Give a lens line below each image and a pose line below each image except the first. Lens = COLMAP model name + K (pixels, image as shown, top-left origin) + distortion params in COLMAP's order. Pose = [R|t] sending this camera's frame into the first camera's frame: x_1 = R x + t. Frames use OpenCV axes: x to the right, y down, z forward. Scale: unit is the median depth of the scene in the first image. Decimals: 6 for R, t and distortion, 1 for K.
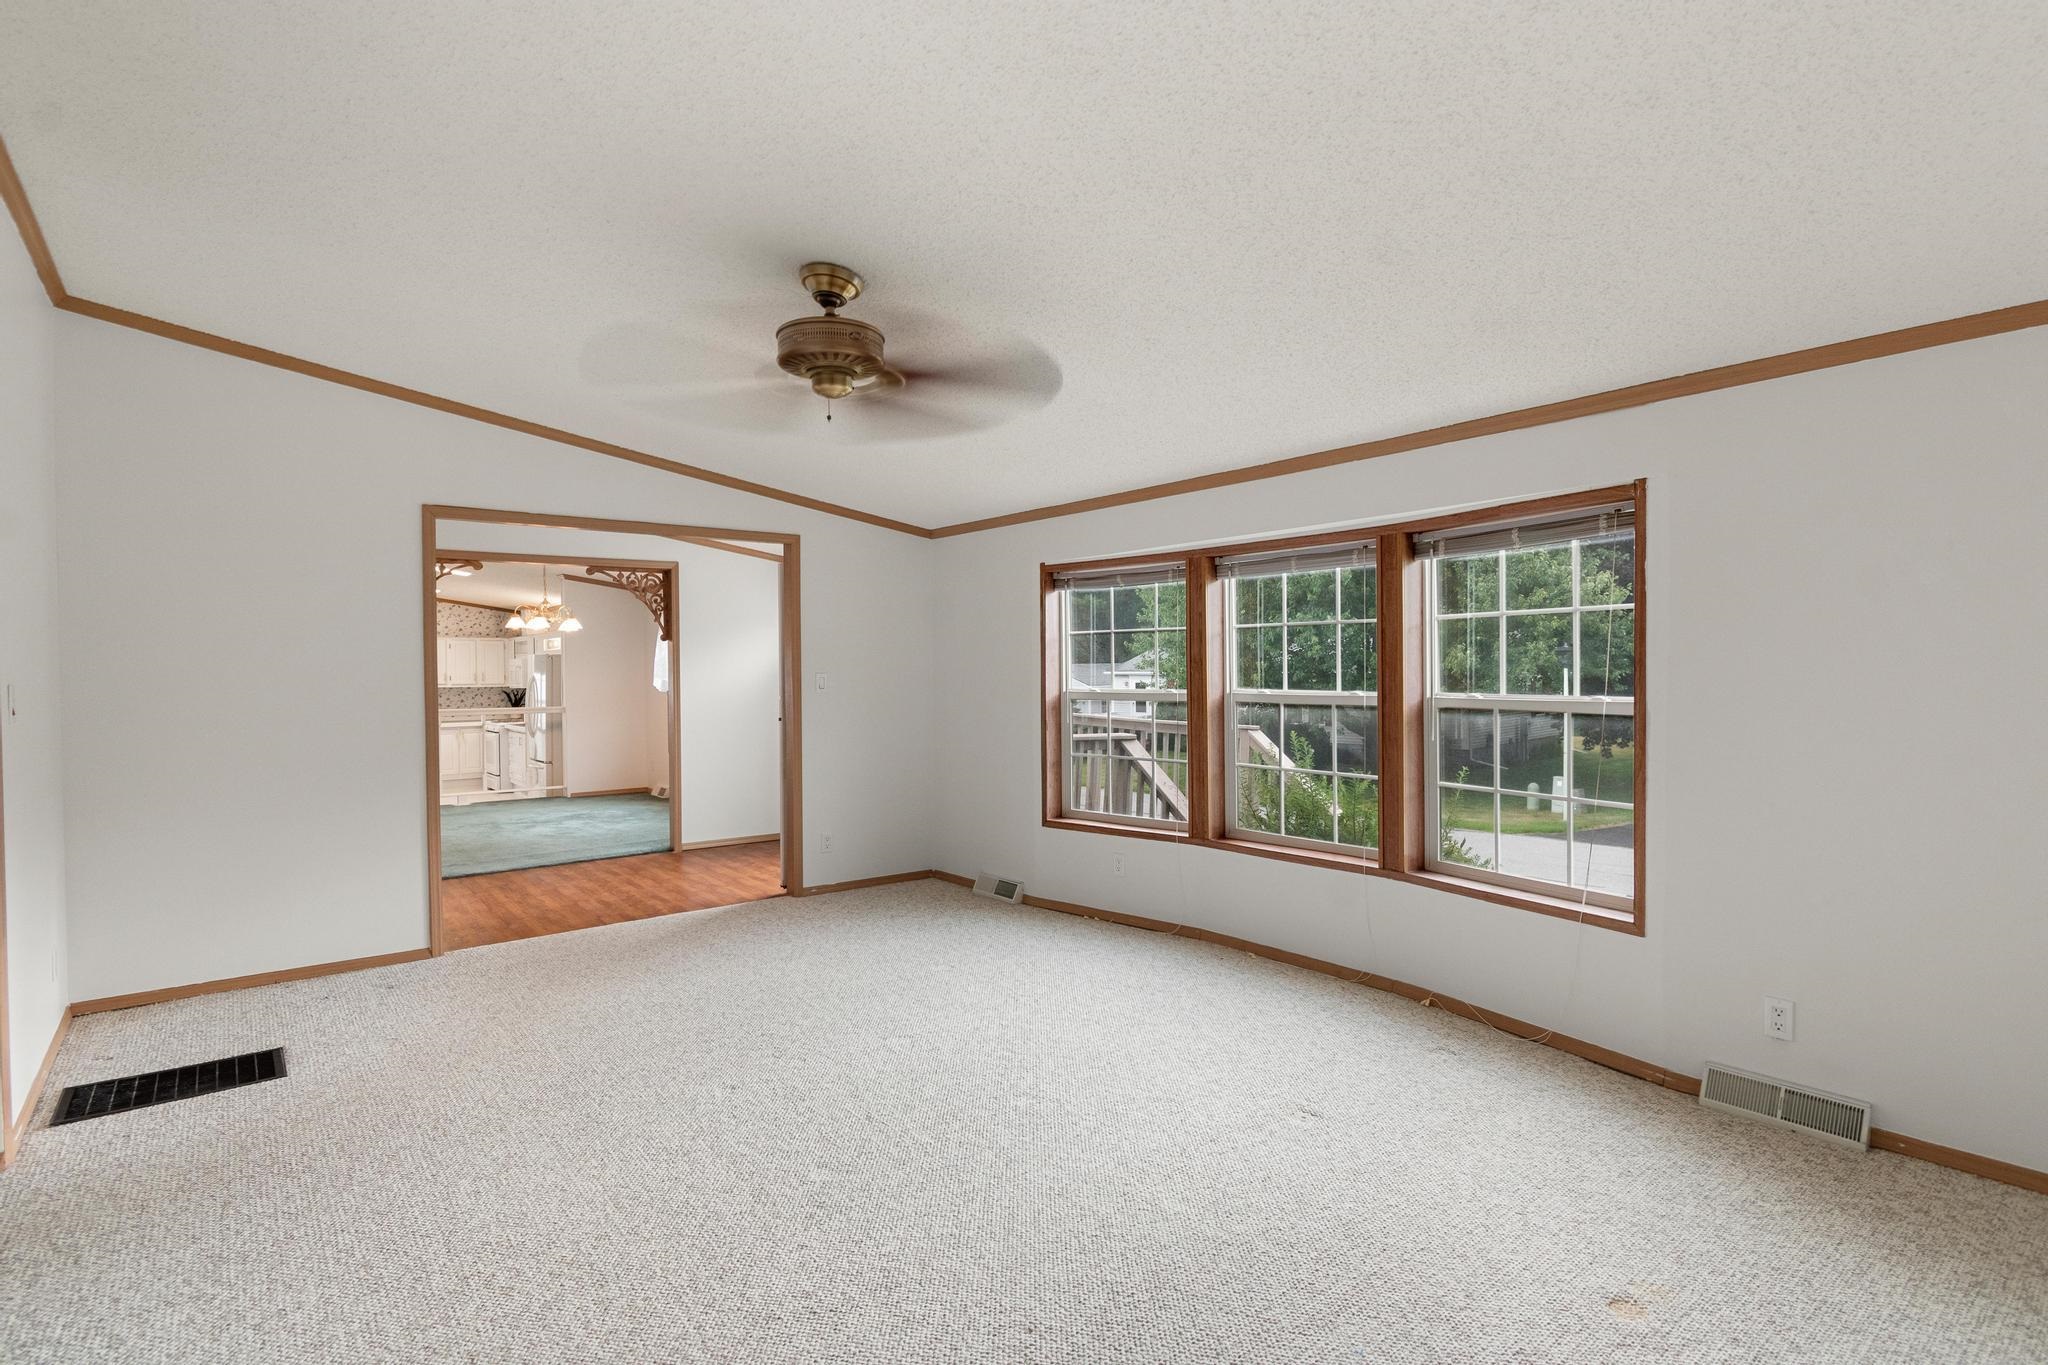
lens RADIAL K [[985.8, 0, 1043.1], [0, 985.8, 698.9], [0, 0, 1]] dist [-0.002858, -0.000135]
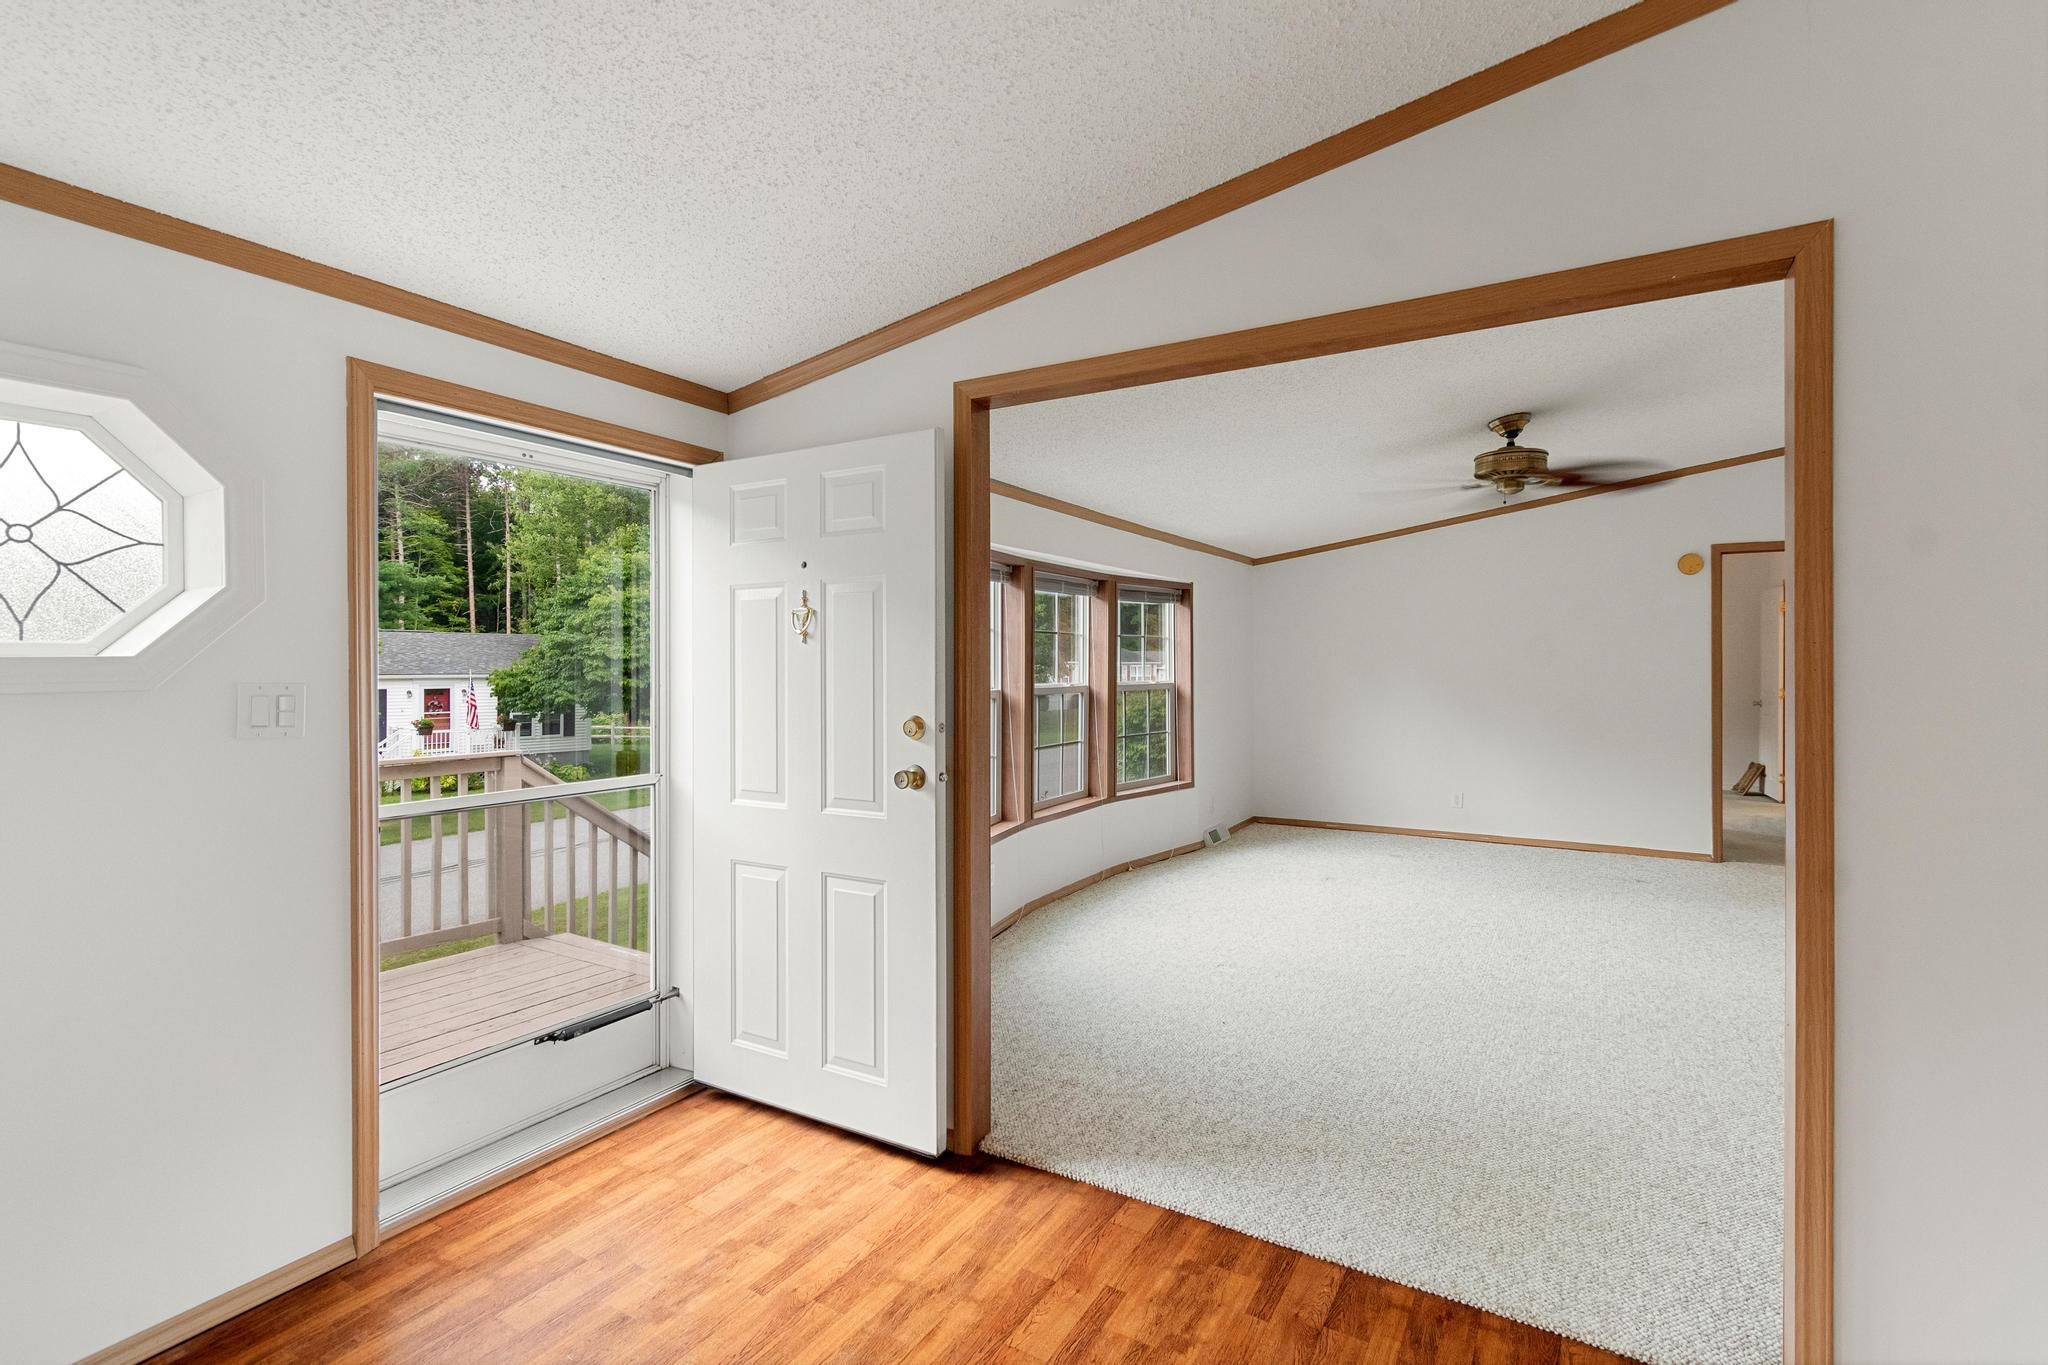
lens RADIAL K [[911.0, 0, 1044.7], [0, 911.0, 670.3], [0, 0, 1]] dist [0.006408, -0.002158]
pose [[-0.337645, -0.004314, 0.941263, -0.664738], [0.023905, 0.999628, 0.013156, -0.032224], [-0.940970, 0.026943, -0.337417, 1.085791]]
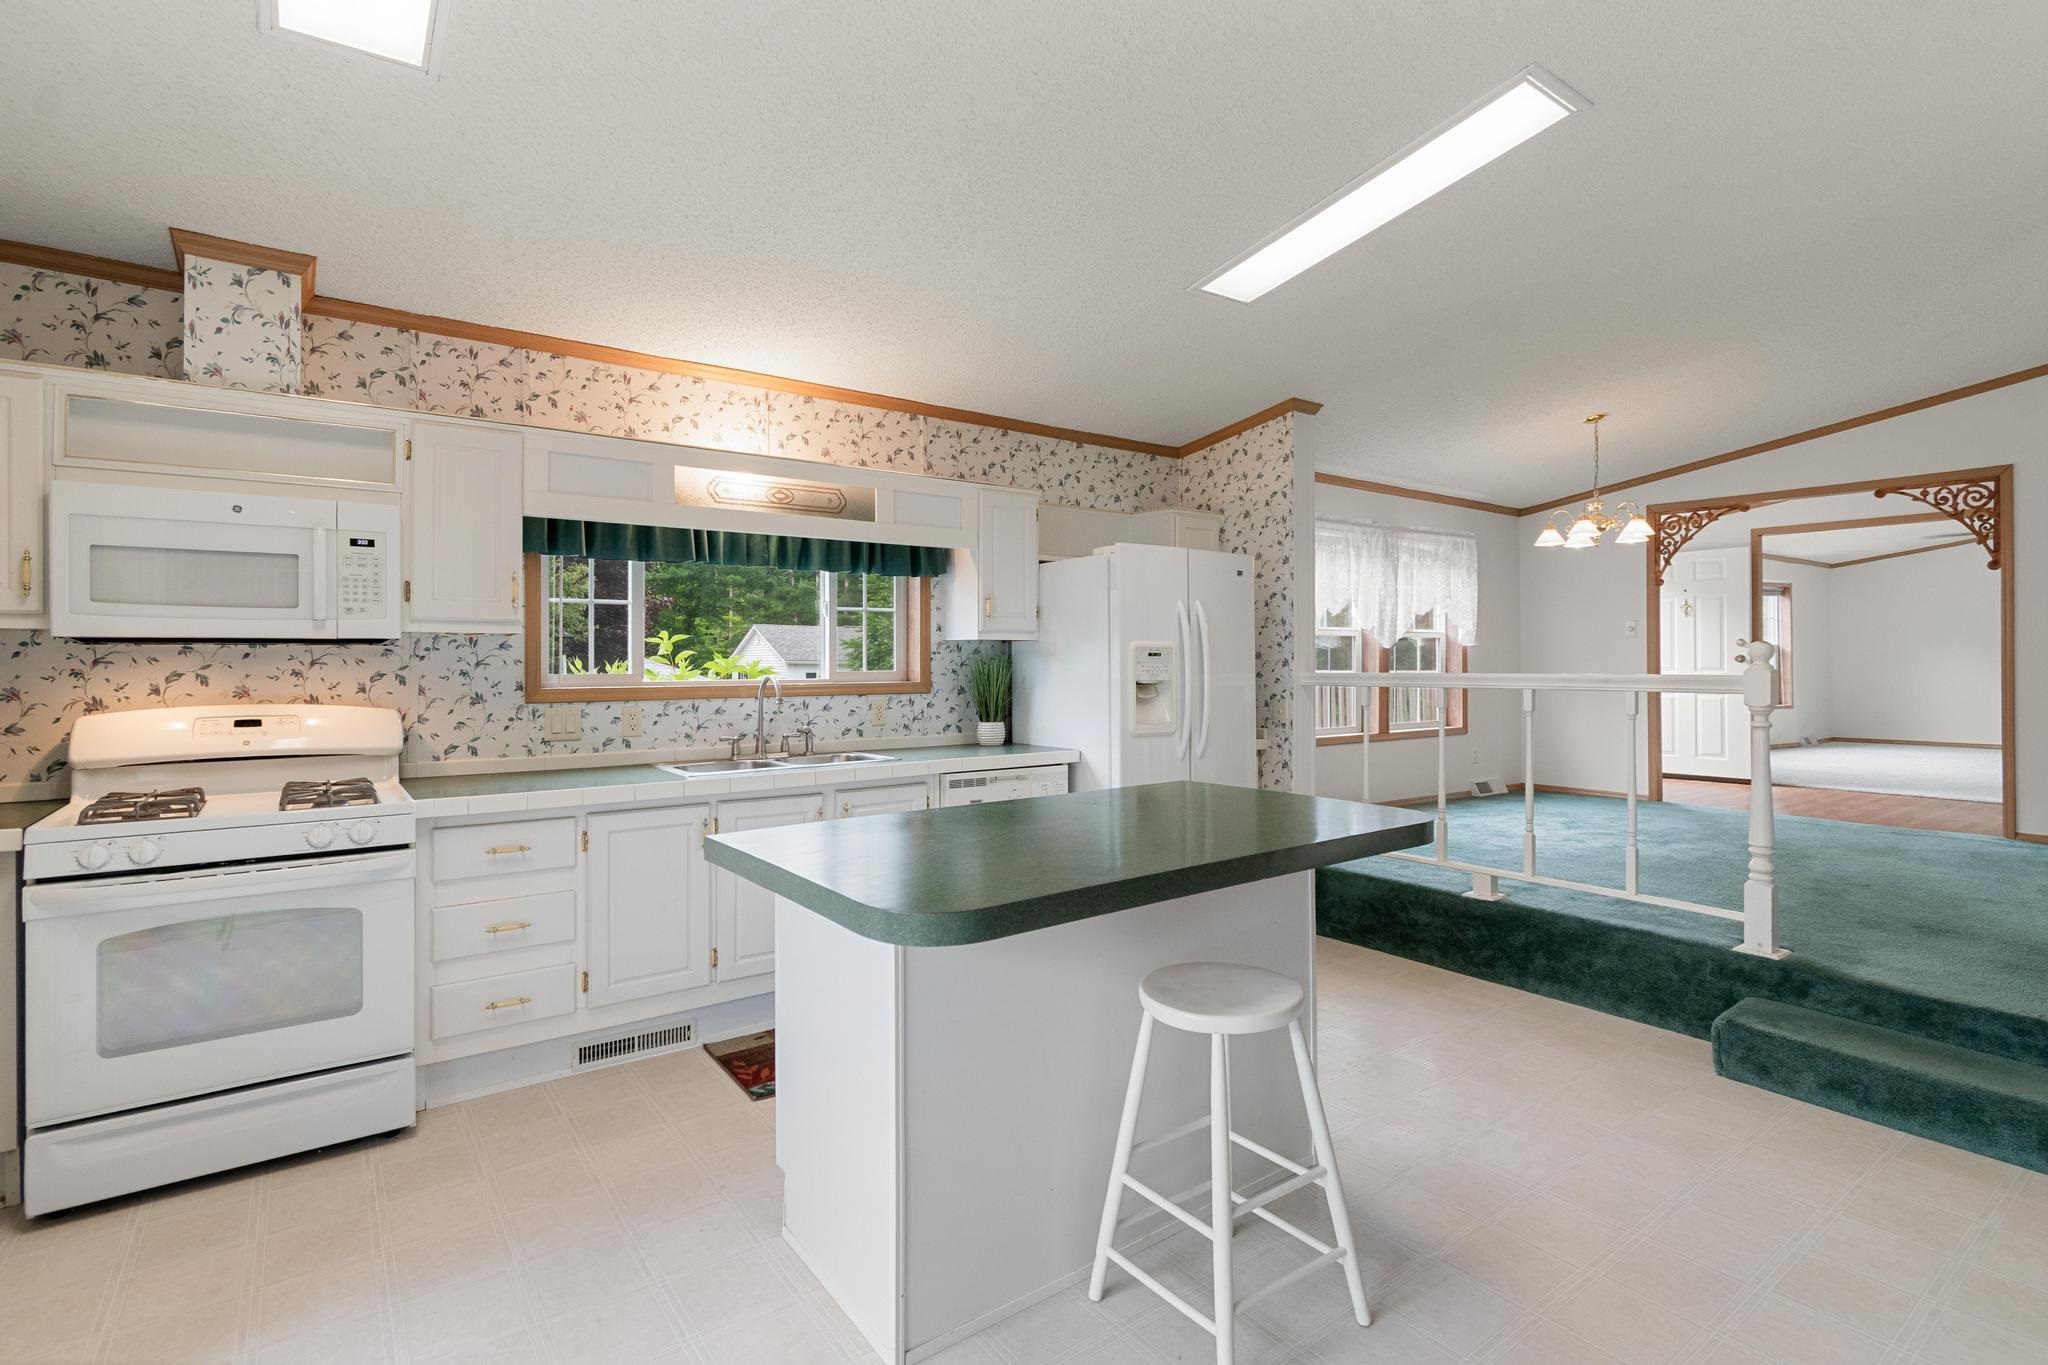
lens RADIAL K [[984.2, 0, 1061.4], [0, 984.2, 658.0], [0, 0, 1]] dist [0.004484, -0.003458]
pose [[0.044804, 0.004227, 0.998987, -1.703346], [0.028105, 0.999590, -0.005490, 0.000055], [-0.998600, 0.028322, 0.044667, 1.908001]]
